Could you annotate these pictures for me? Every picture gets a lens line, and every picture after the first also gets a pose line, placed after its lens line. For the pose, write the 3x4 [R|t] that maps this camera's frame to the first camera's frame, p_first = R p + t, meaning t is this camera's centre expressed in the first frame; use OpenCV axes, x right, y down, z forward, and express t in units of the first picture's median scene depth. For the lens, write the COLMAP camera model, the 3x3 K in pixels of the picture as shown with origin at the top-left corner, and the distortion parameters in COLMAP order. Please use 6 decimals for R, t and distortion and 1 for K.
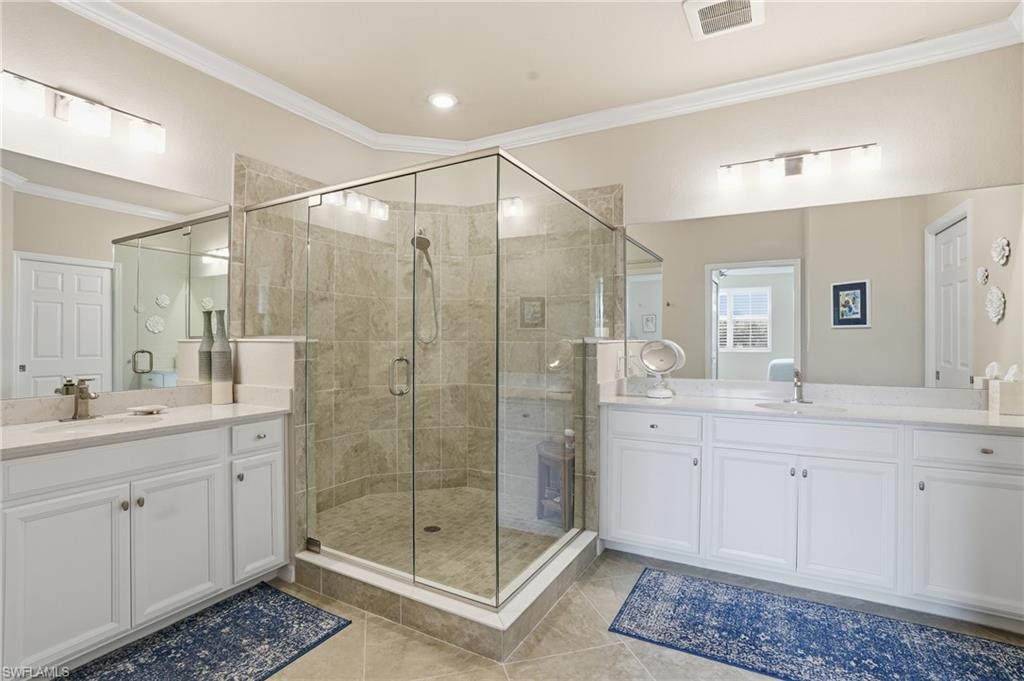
lens RADIAL K [[479.1, 0, 511.7], [0, 479.1, 337.3], [0, 0, 1]] dist [-0.058607, 0.019532]
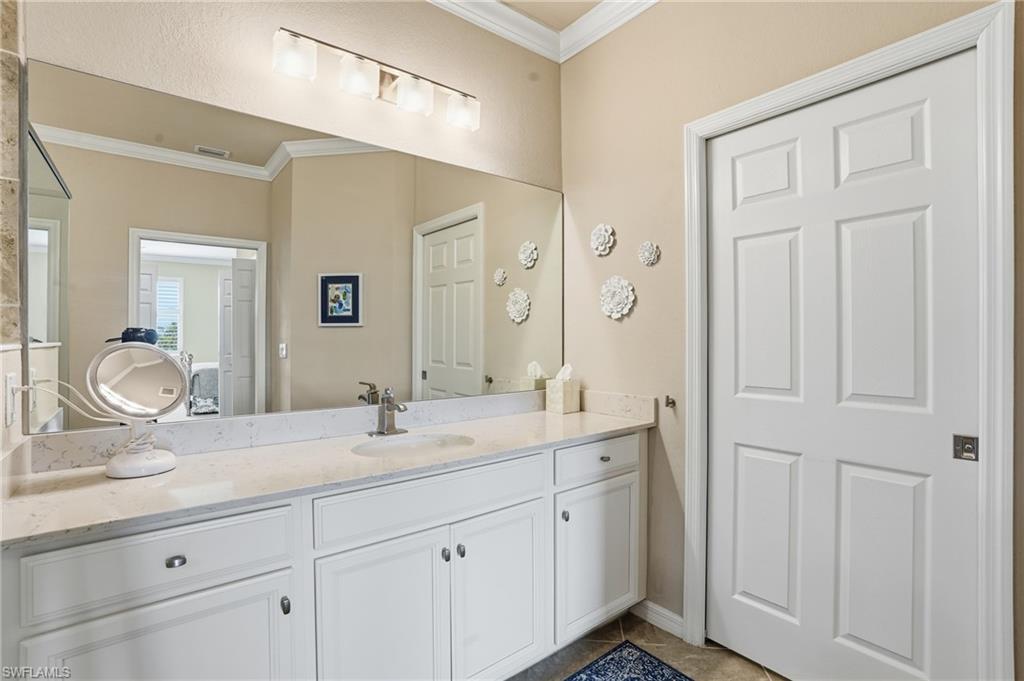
lens RADIAL K [[479.1, 0, 520.7], [0, 479.1, 337.2], [0, 0, 1]] dist [-0.058607, 0.019532]
pose [[0.382843, 0.000085, 0.923813, 0.033128], [0.001018, 0.999999, -0.000514, 0.000545], [-0.923813, 0.001138, 0.382843, 0.360051]]
